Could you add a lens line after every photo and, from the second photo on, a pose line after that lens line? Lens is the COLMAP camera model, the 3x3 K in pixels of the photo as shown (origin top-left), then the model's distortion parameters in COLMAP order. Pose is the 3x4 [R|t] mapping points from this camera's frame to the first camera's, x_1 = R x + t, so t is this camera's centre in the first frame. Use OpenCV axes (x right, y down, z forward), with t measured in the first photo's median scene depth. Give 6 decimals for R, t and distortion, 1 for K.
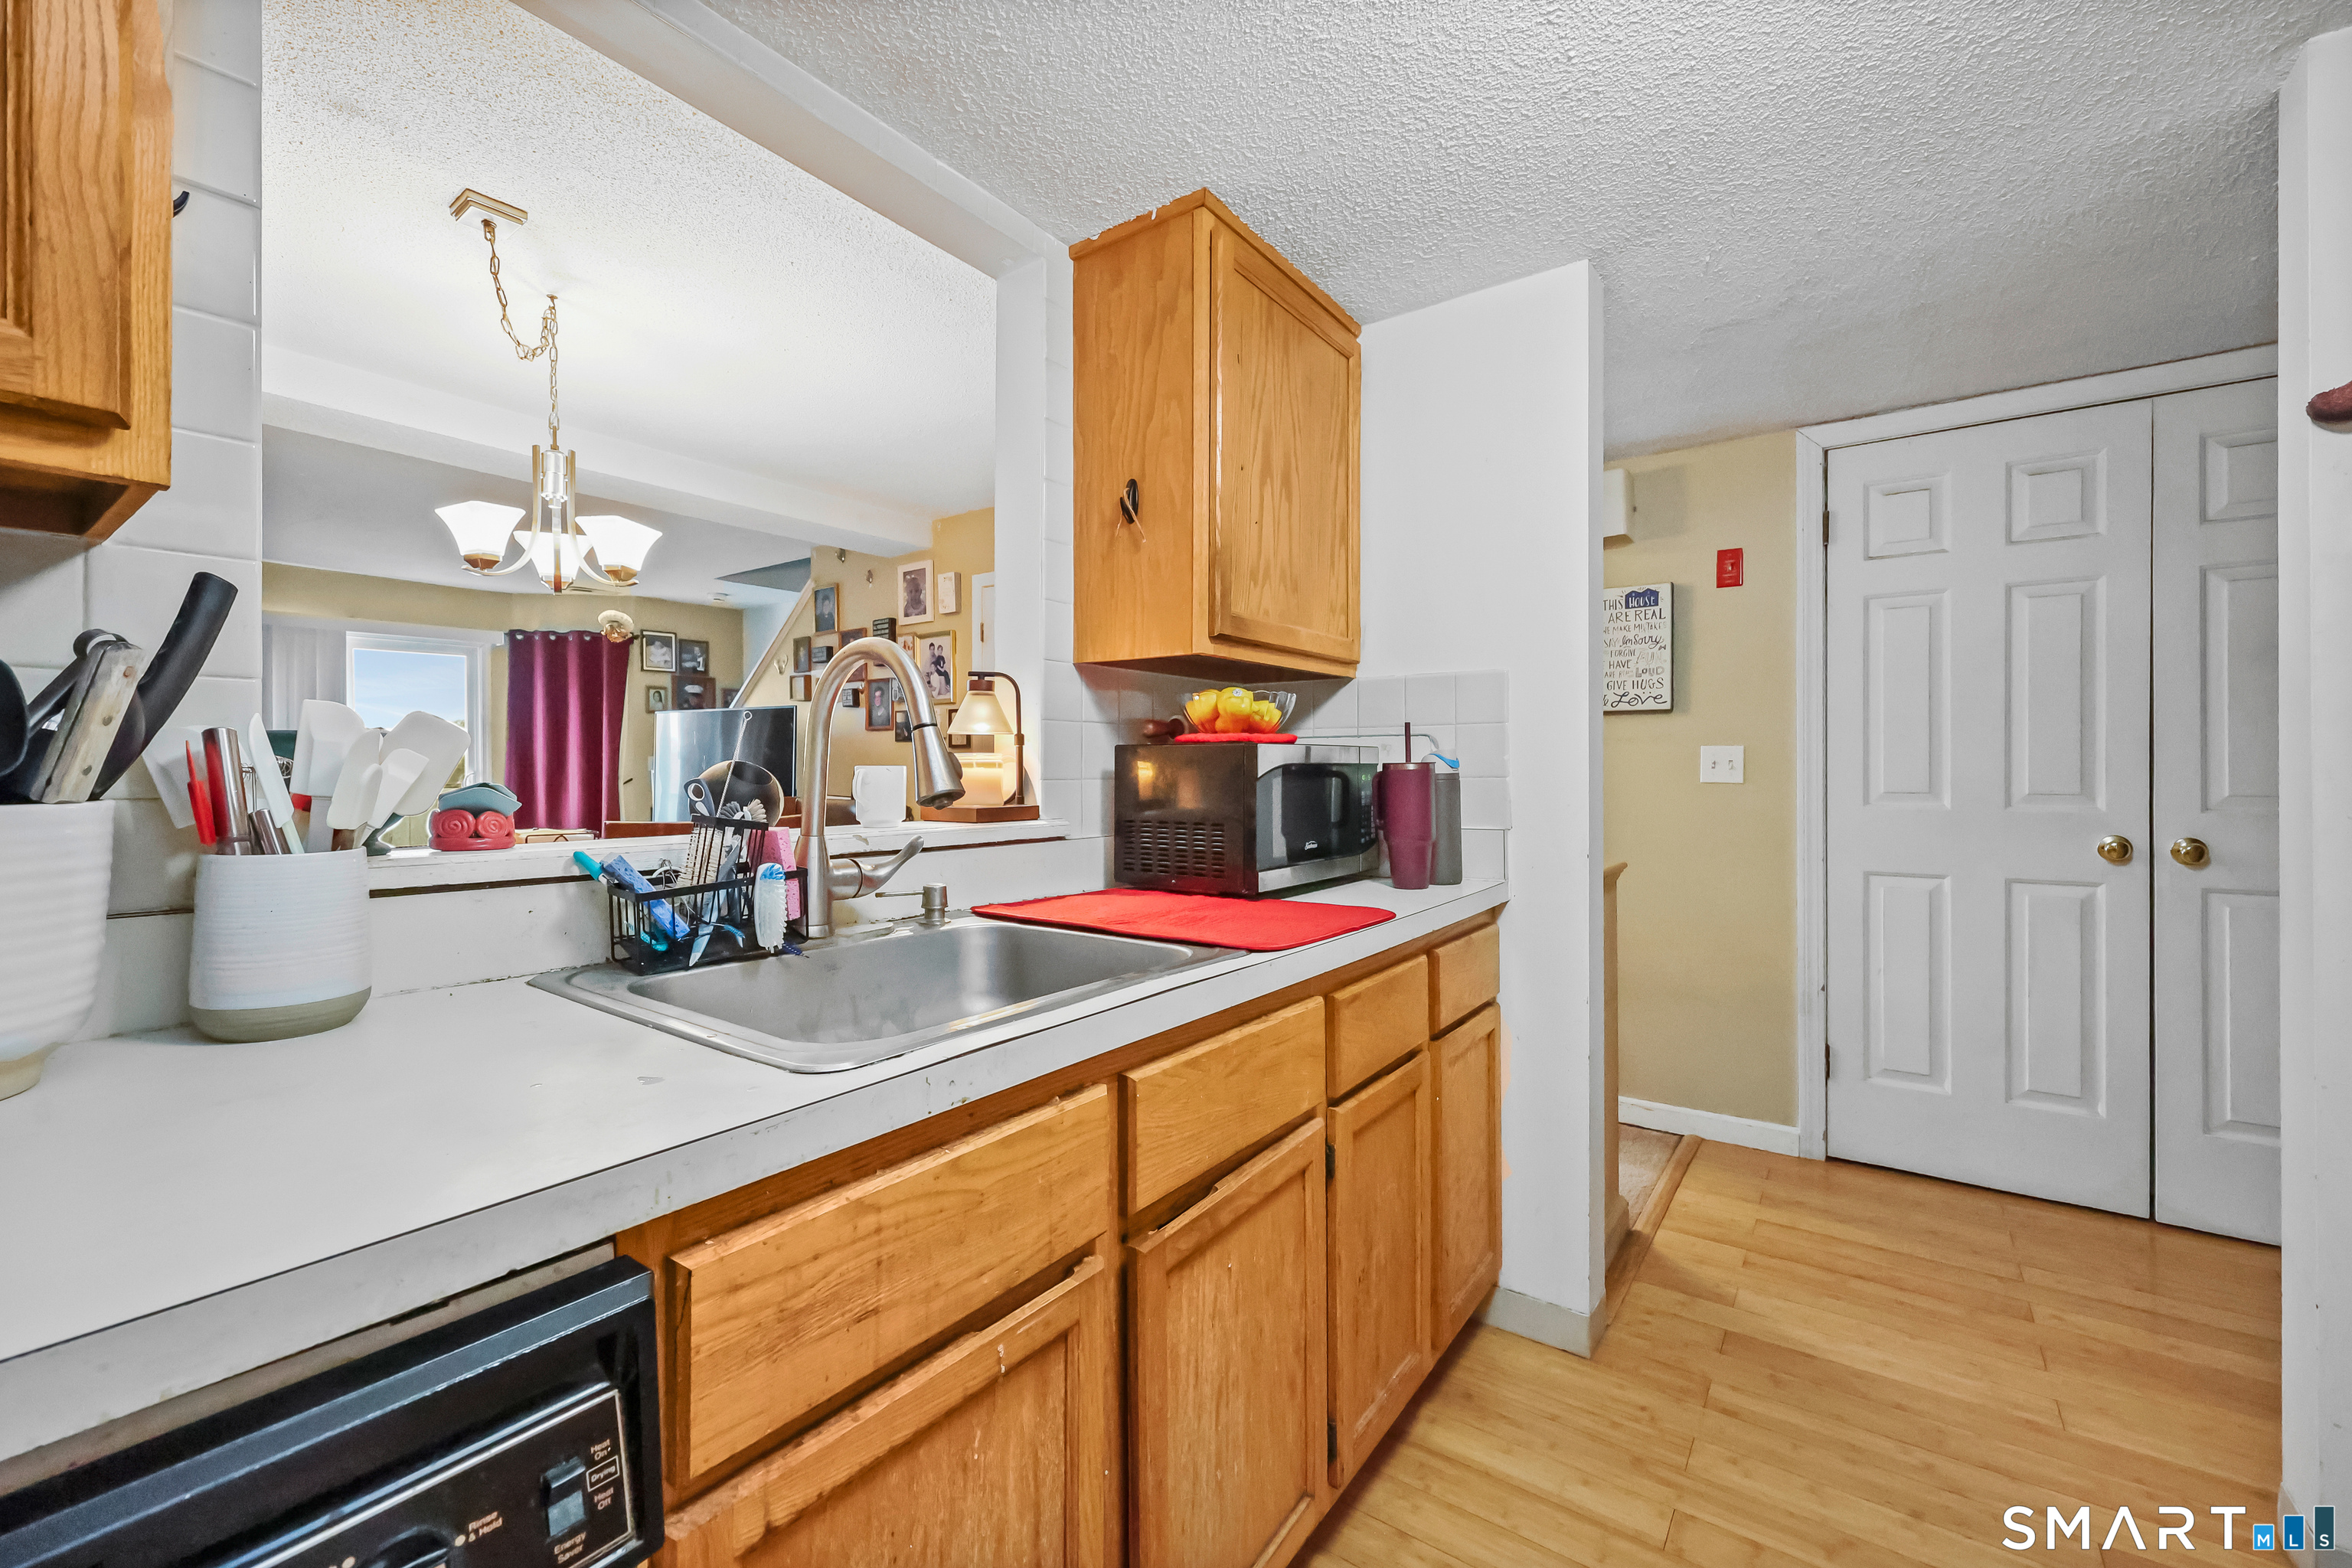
lens RADIAL K [[960.2, 0, 1172.7], [0, 960.2, 762.2], [0, 0, 1]] dist [0.001071, 0.000280]
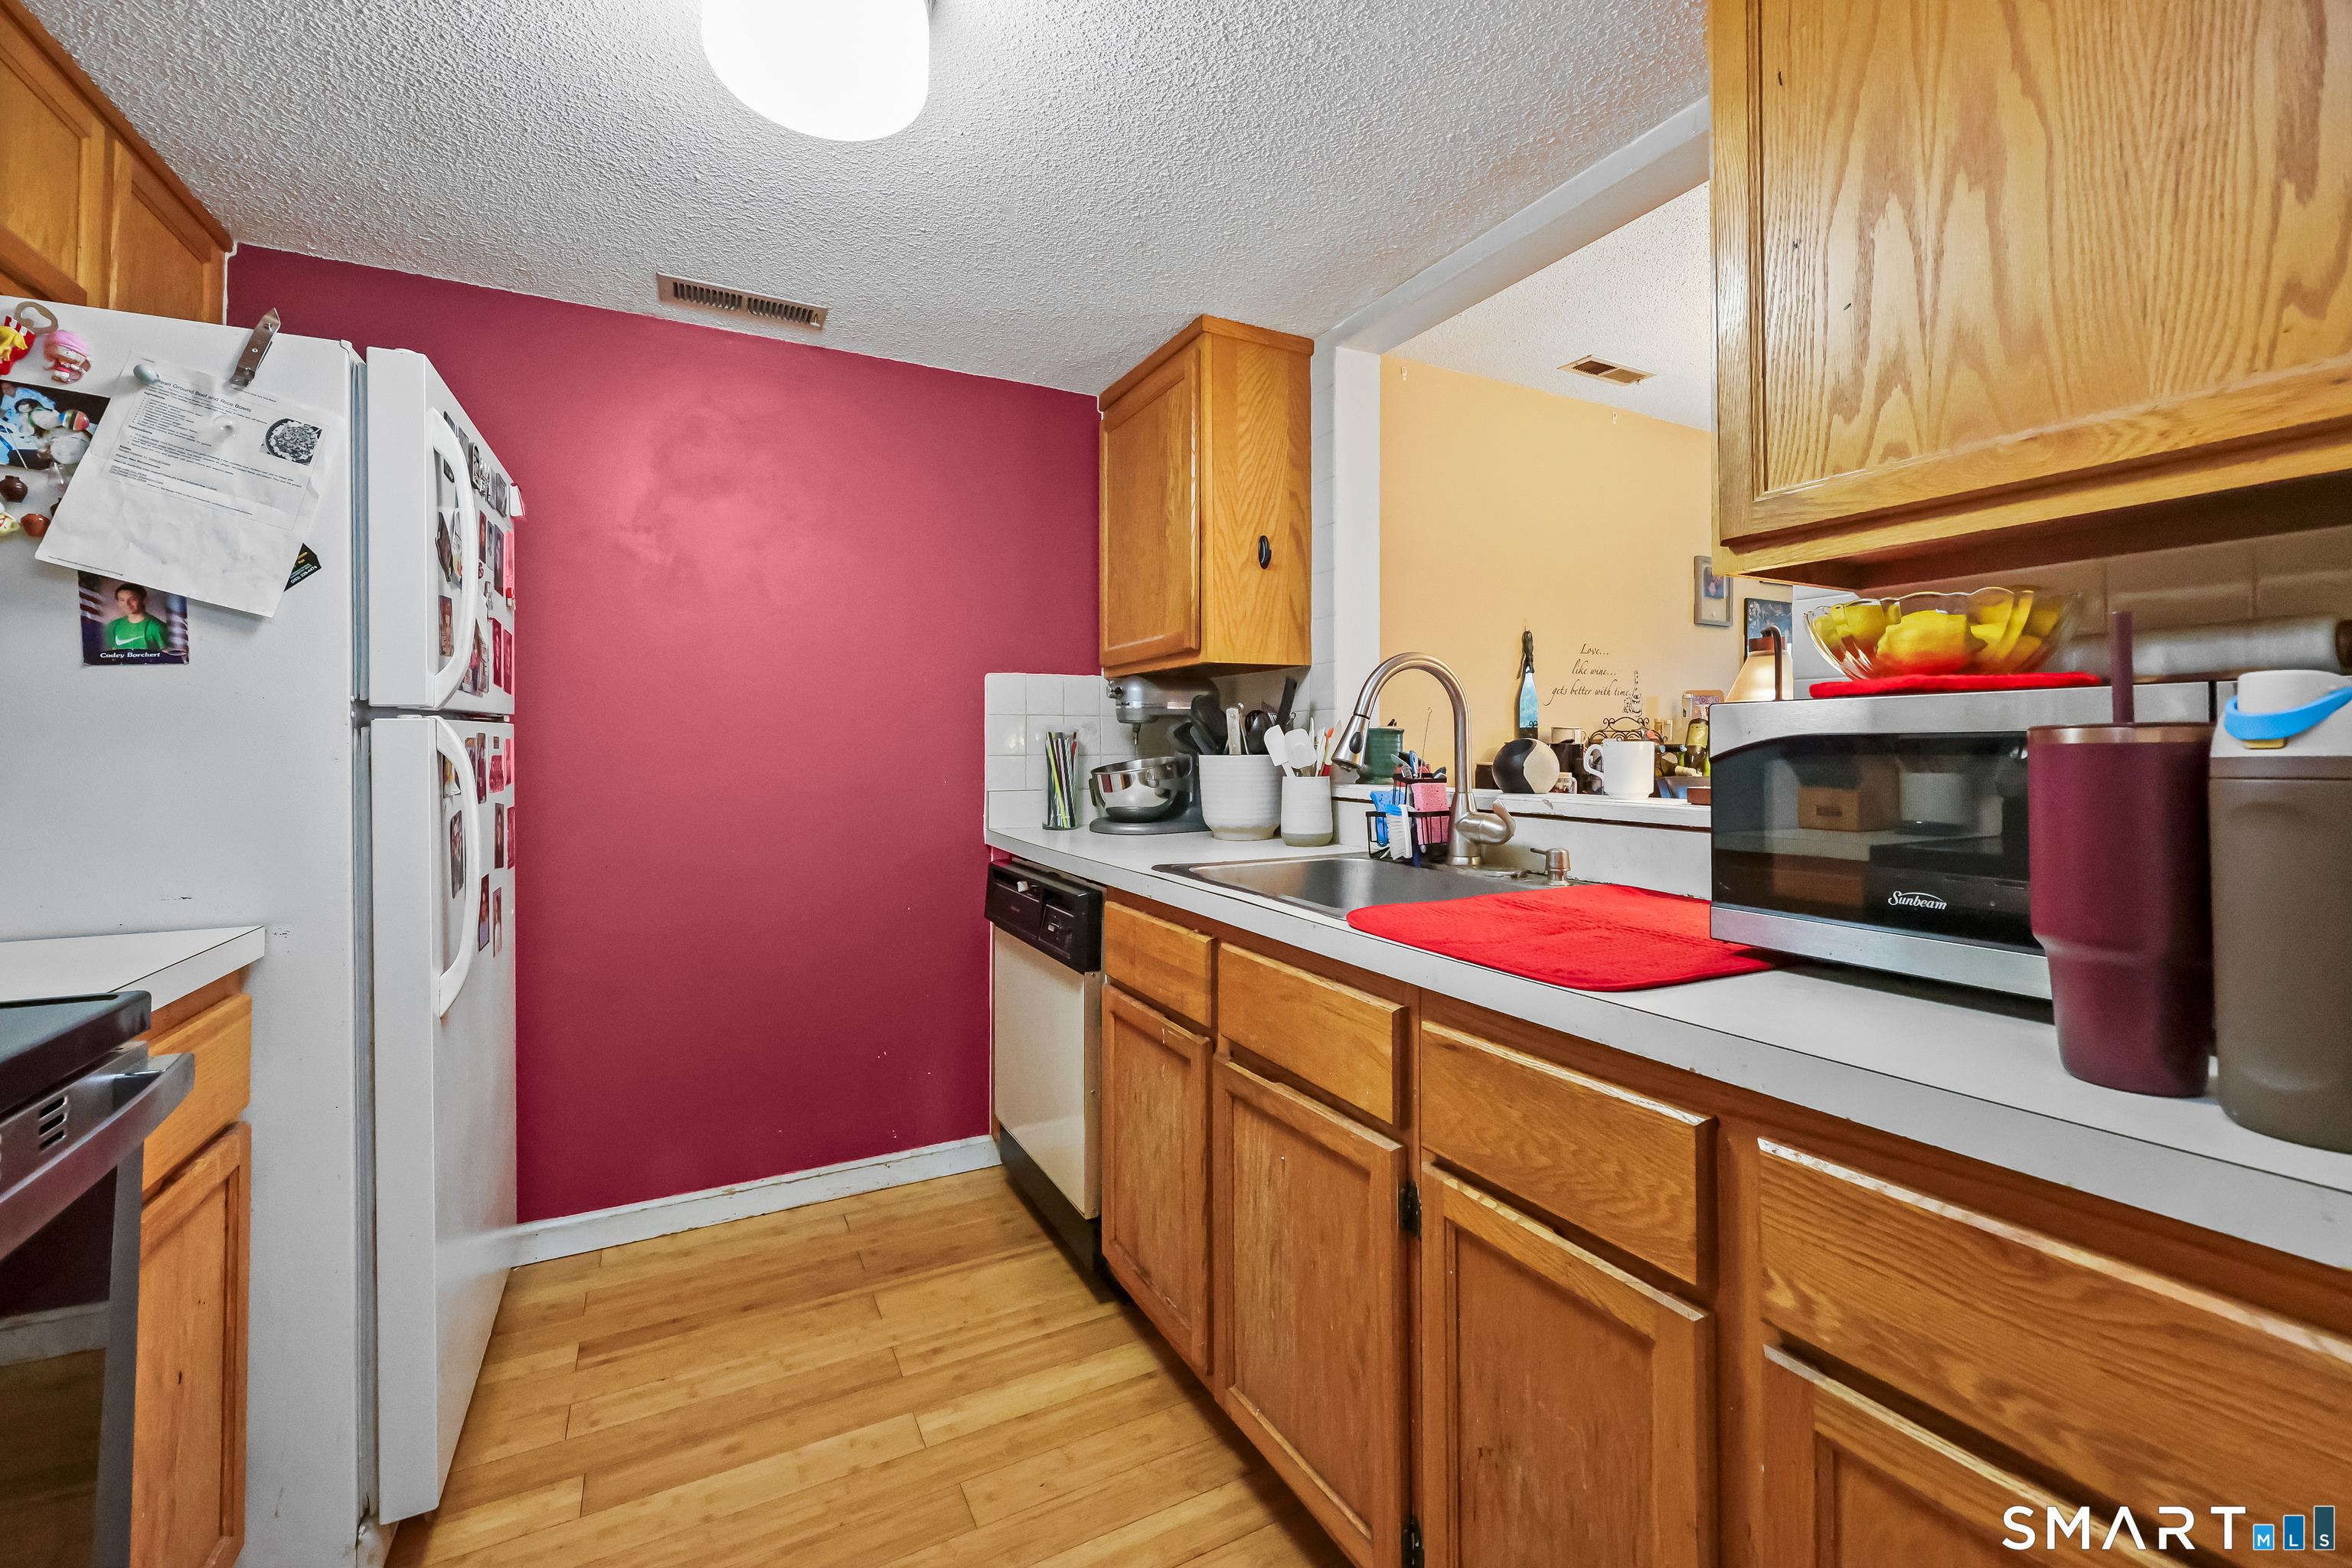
lens RADIAL K [[977.7, 0, 1178.3], [0, 977.7, 722.0], [0, 0, 1]] dist [0.001434, 0.000332]
pose [[-0.437611, -0.022380, -0.898886, 1.072409], [0.004545, 0.999622, -0.027101, 0.011136], [0.899153, -0.015945, -0.437344, 1.247758]]
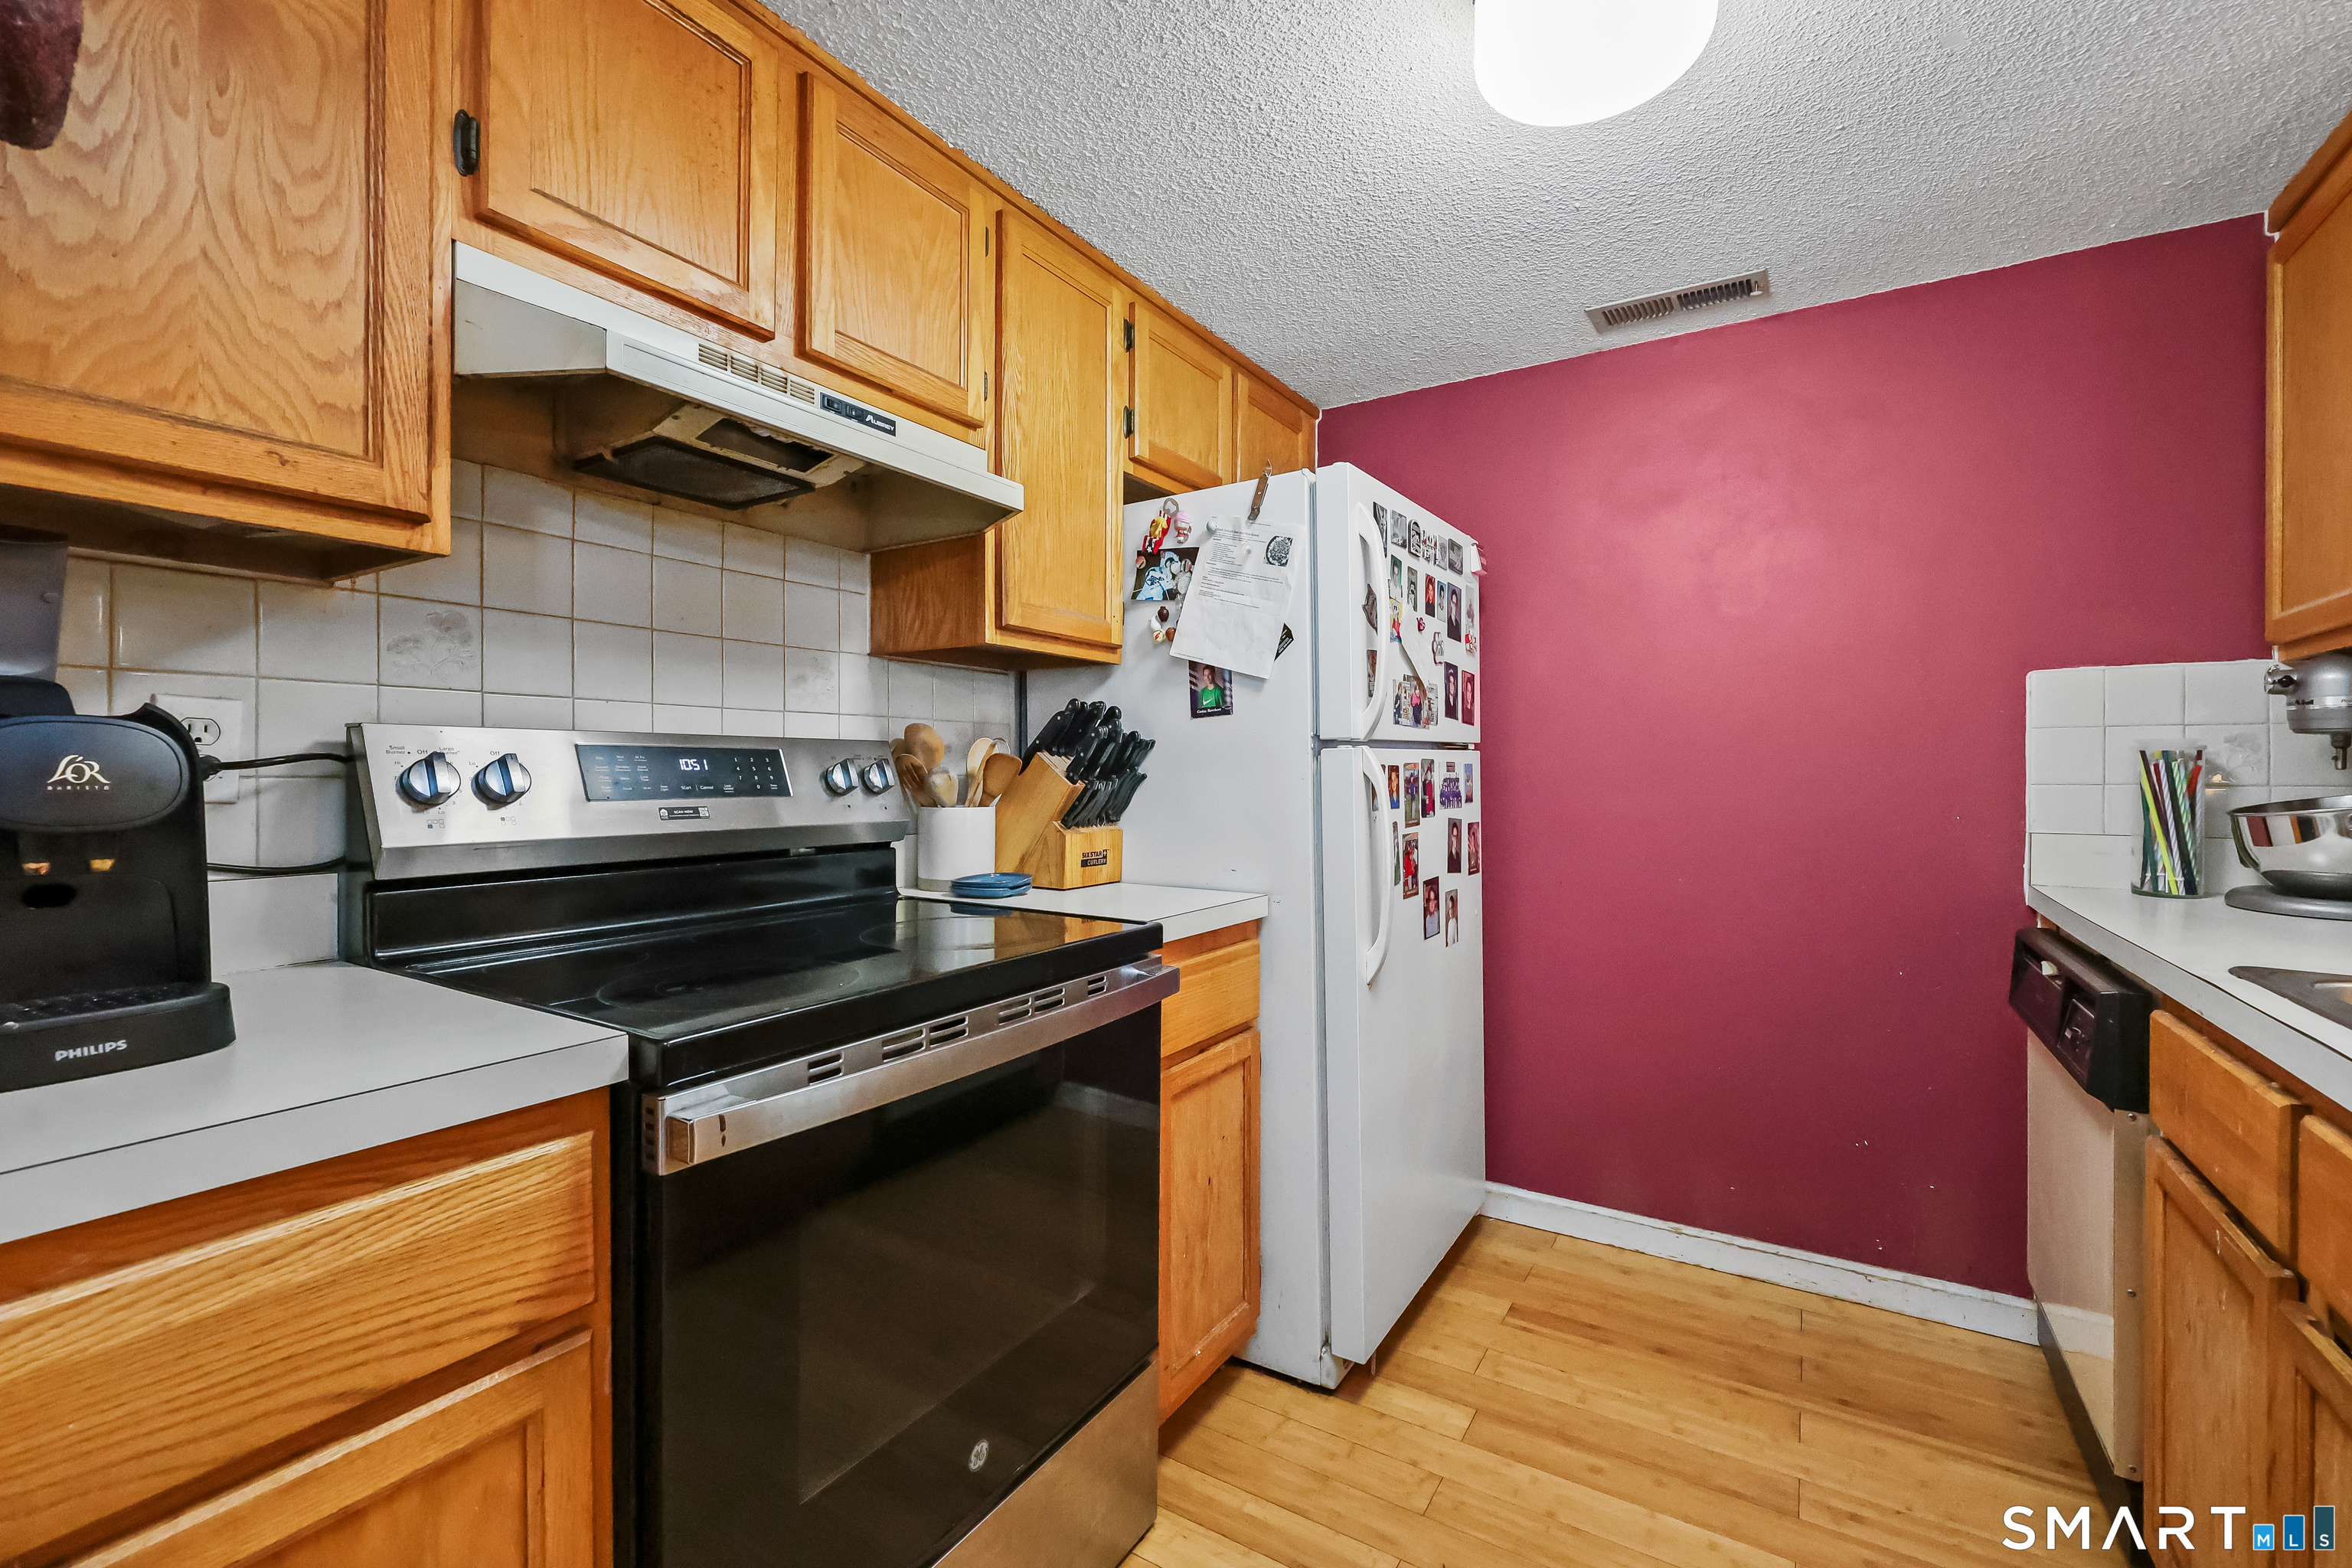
lens RADIAL K [[991.0, 0, 1190.4], [0, 991.0, 771.1], [0, 0, 1]] dist [0.001307, 0.000234]
pose [[-0.997272, -0.002331, -0.073783, 0.797163], [-0.002015, 0.999988, -0.004352, 0.013214], [0.073792, -0.004191, -0.997265, 1.404466]]
